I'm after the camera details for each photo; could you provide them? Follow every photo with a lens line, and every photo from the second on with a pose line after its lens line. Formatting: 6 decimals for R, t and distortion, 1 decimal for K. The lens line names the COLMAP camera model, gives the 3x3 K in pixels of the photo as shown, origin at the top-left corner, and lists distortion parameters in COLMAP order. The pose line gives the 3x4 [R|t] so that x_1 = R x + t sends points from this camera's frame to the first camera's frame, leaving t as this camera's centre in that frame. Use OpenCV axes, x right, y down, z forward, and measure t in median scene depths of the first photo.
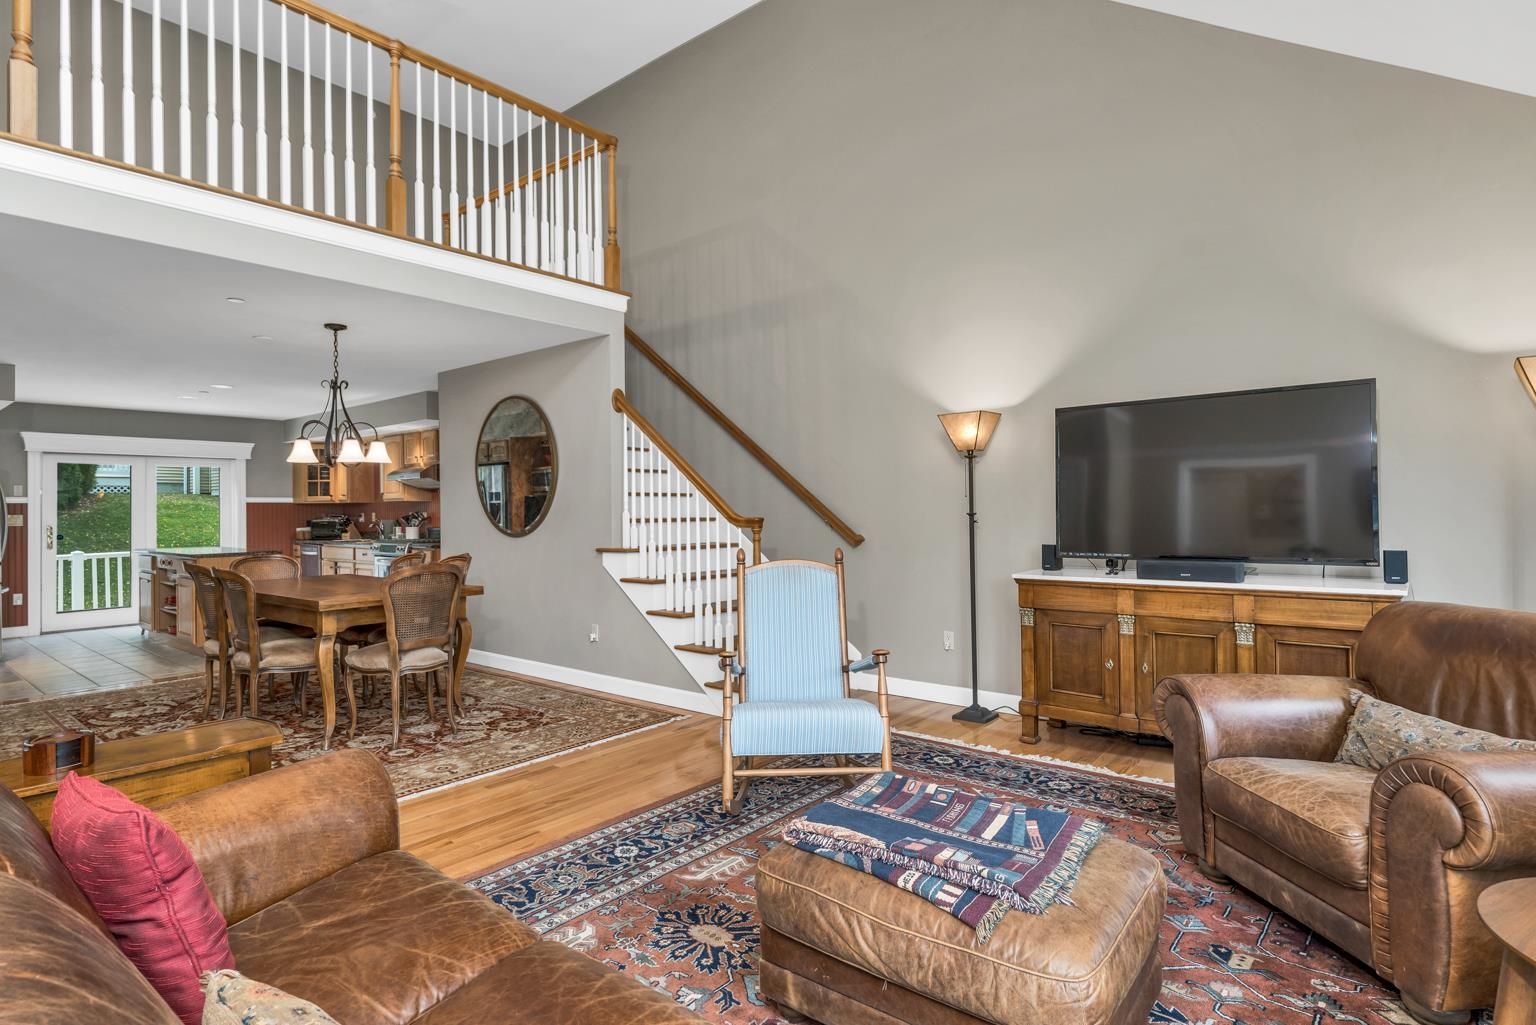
lens RADIAL K [[789.6, 0, 775.9], [0, 789.6, 505.6], [0, 0, 1]] dist [-0.007577, -0.000557]
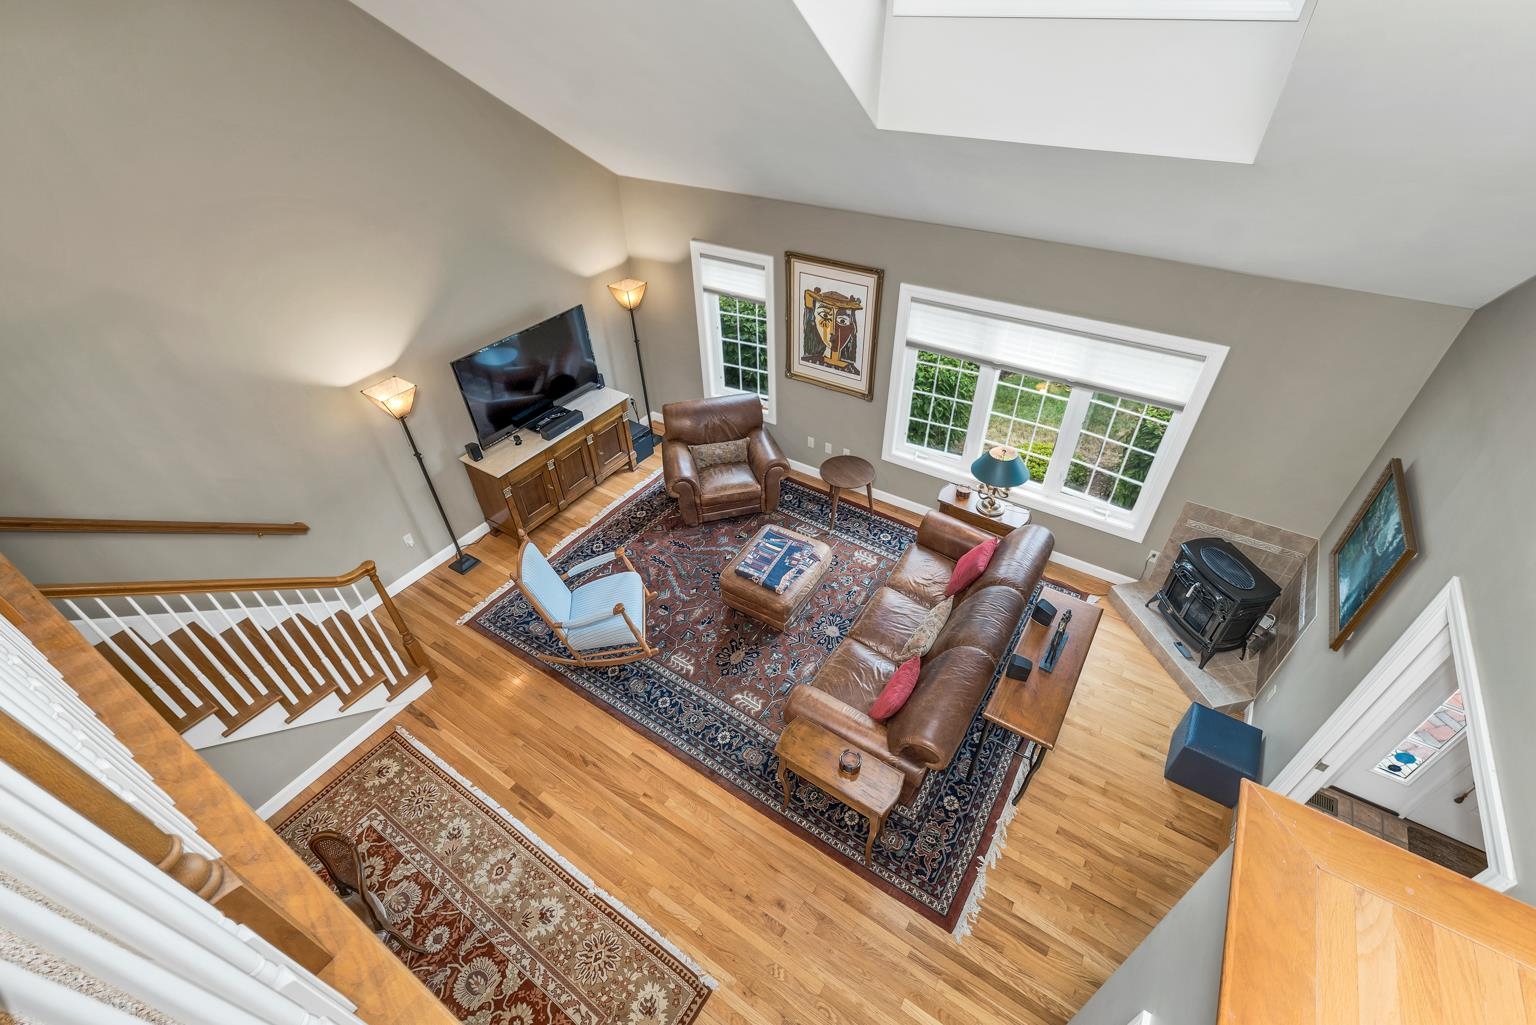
lens RADIAL K [[642.2, 0, 773.4], [0, 642.2, 517.6], [0, 0, 1]] dist [0.000814, -0.000001]
pose [[-0.108777, -0.617418, 0.779078, -1.177771], [0.013166, 0.782765, 0.622178, -0.926831], [-0.993979, 0.077936, -0.077018, 0.789607]]
